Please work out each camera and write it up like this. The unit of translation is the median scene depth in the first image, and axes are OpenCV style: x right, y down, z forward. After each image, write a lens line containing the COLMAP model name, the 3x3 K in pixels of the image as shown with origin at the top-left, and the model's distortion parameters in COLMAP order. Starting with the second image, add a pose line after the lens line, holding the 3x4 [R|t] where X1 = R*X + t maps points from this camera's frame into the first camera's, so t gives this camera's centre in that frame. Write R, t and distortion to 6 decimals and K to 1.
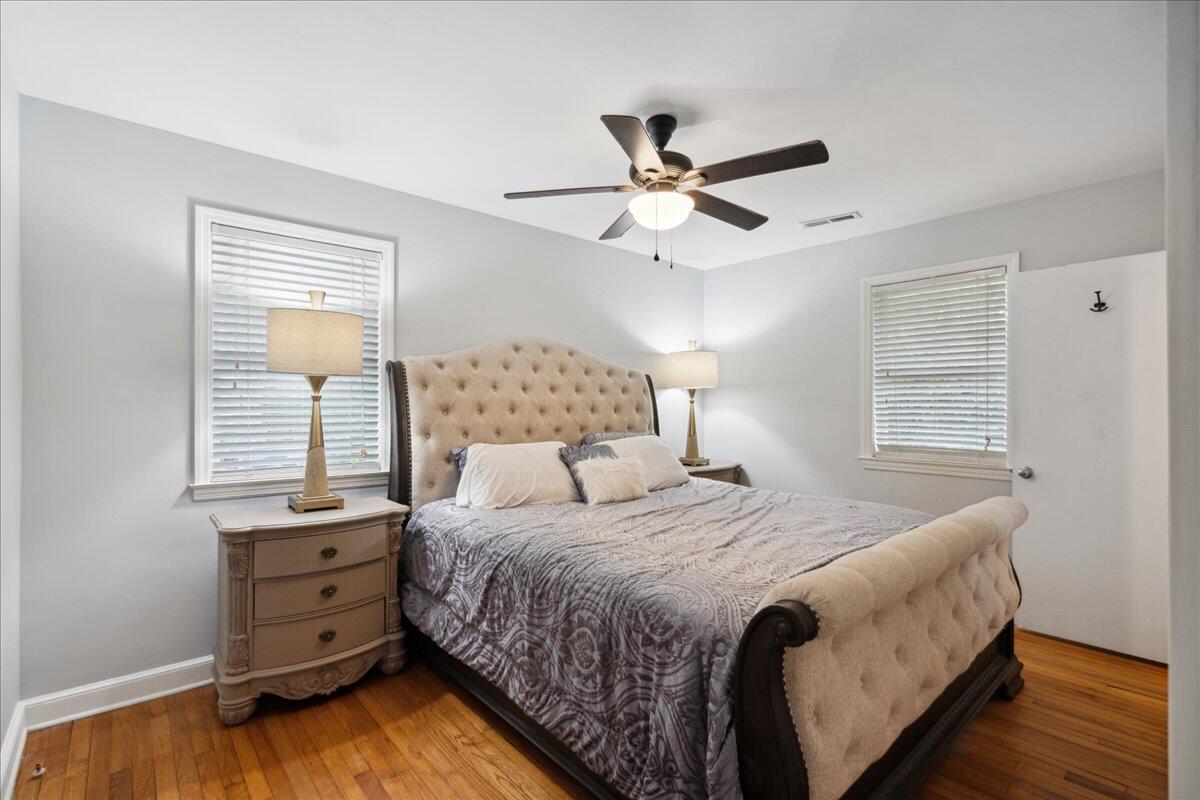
lens RADIAL K [[548.3, 0, 598.4], [0, 548.3, 397.9], [0, 0, 1]] dist [-0.002735, 0.000076]
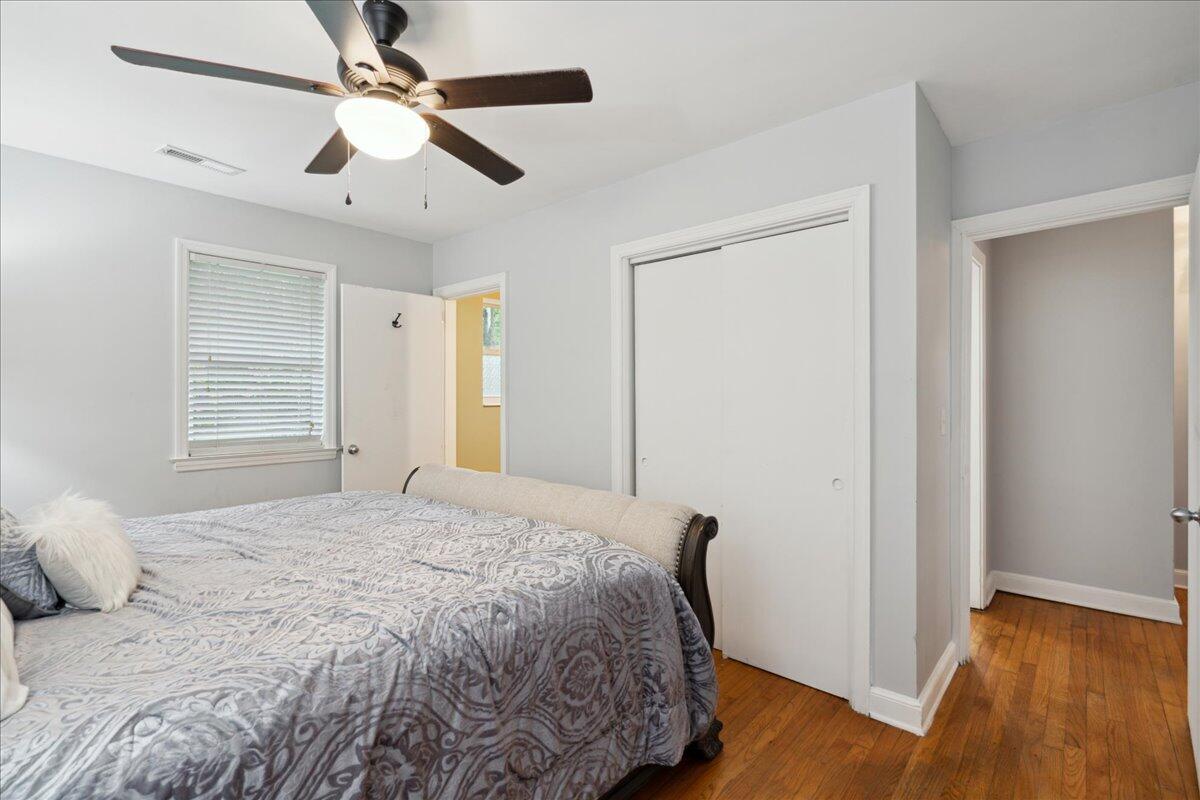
lens RADIAL K [[548.3, 0, 598.4], [0, 548.3, 397.9], [0, 0, 1]] dist [-0.002735, 0.000076]
pose [[-0.107741, -0.010107, 0.994128, -0.457415], [-0.013322, 0.999873, 0.008721, 0.003630], [-0.994090, -0.012305, -0.107862, 0.551964]]
